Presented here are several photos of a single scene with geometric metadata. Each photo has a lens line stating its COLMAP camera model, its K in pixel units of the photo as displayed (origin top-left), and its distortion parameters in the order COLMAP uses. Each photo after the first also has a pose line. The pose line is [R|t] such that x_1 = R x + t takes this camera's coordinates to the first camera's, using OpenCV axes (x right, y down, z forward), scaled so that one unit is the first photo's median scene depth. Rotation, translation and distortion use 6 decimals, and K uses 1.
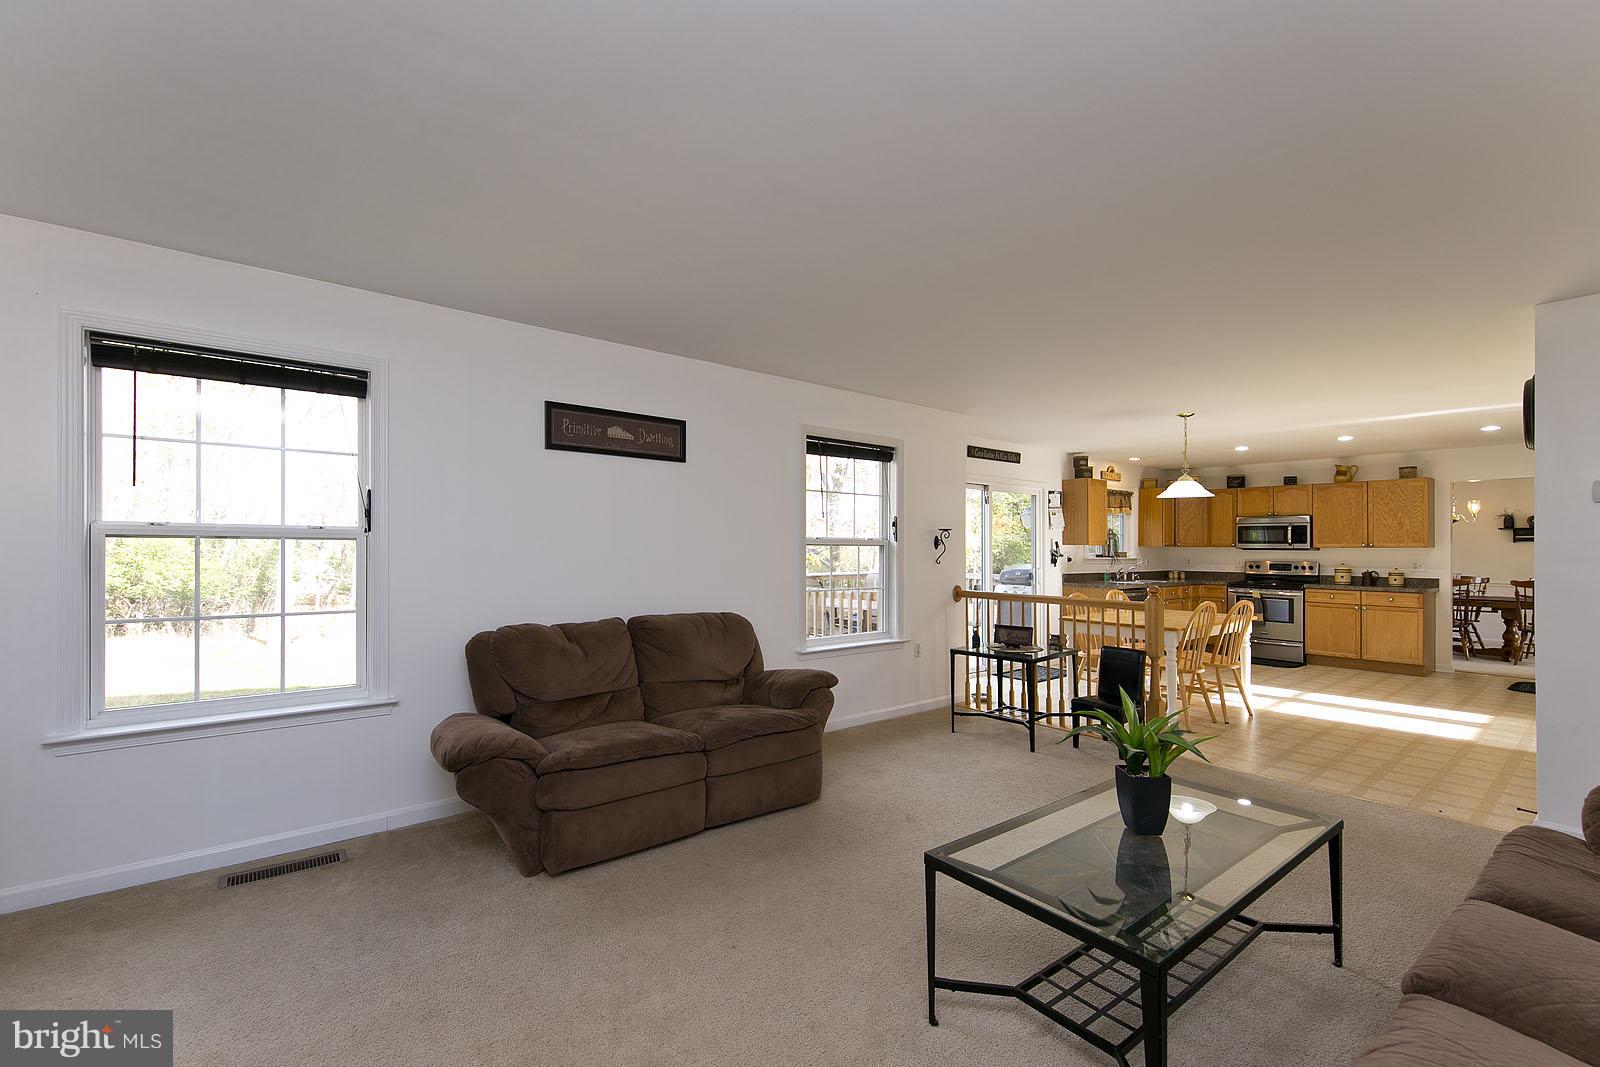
lens RADIAL K [[682.5, 0, 769.5], [0, 682.5, 533.5], [0, 0, 1]] dist [0.009346, -0.005436]
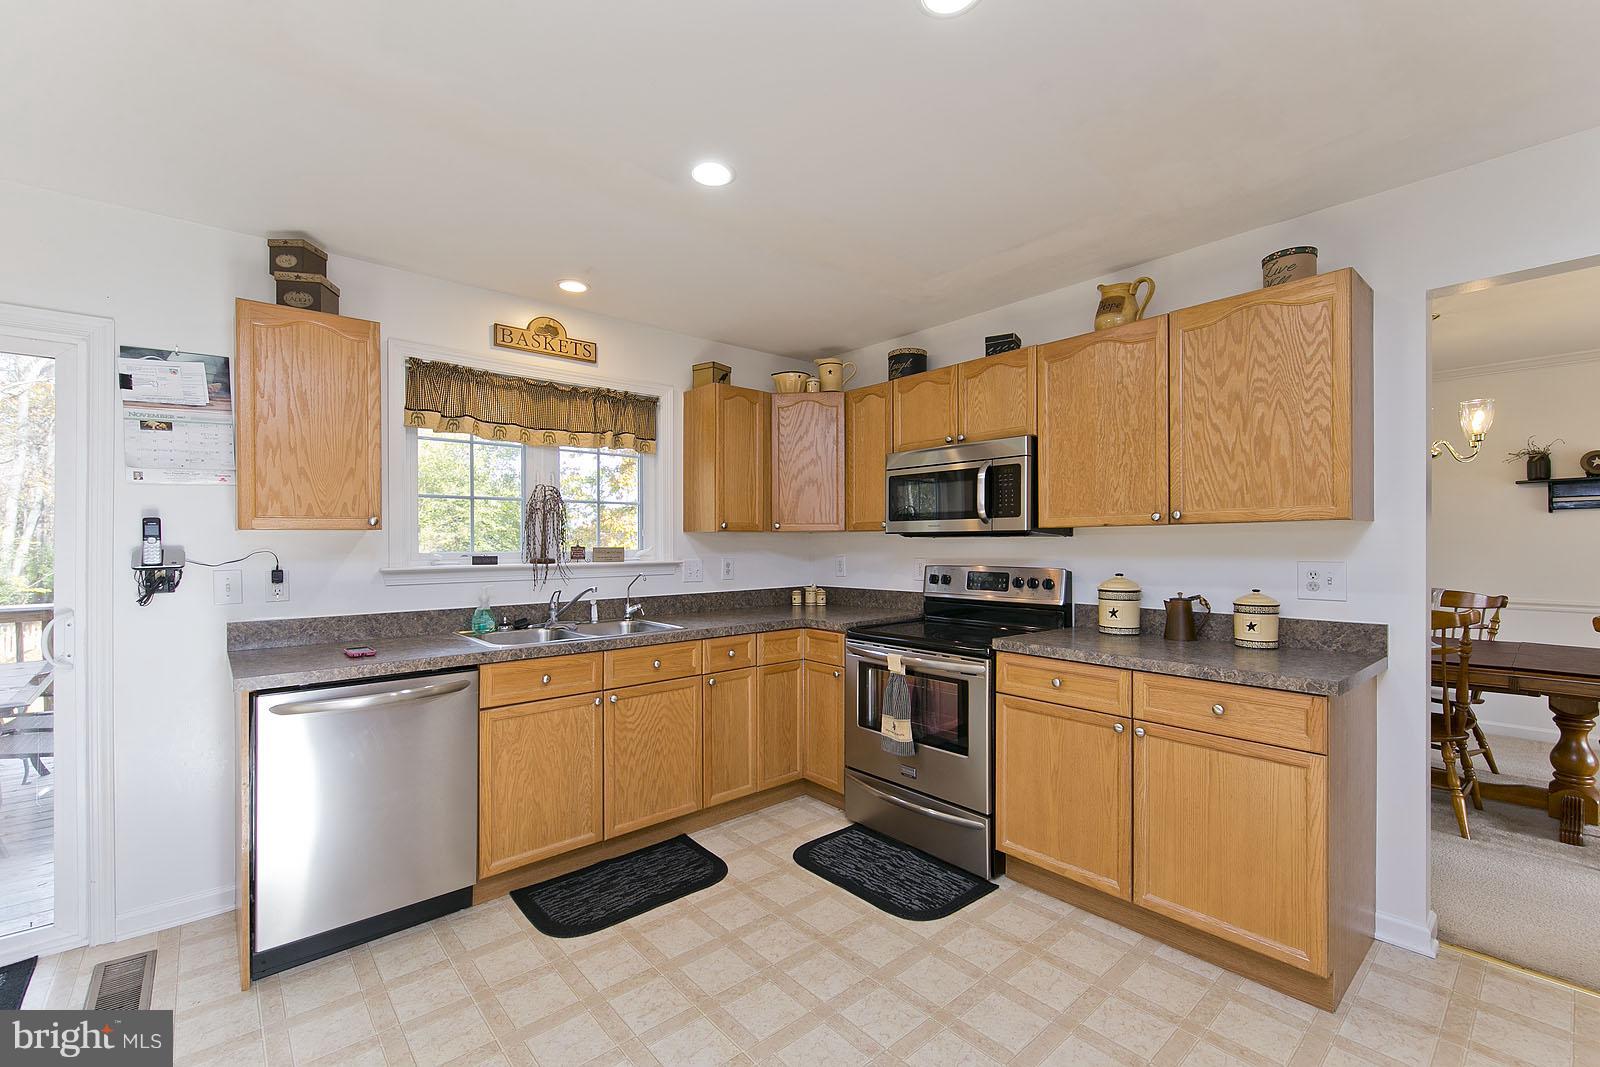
lens RADIAL K [[682.5, 0, 782.5], [0, 682.5, 540.2], [0, 0, 1]] dist [0.009346, -0.005436]
pose [[0.998872, -0.015083, 0.045026, 0.642623], [0.014312, 0.999746, 0.017395, 0.018792], [-0.045277, -0.016731, 0.998834, 0.655056]]
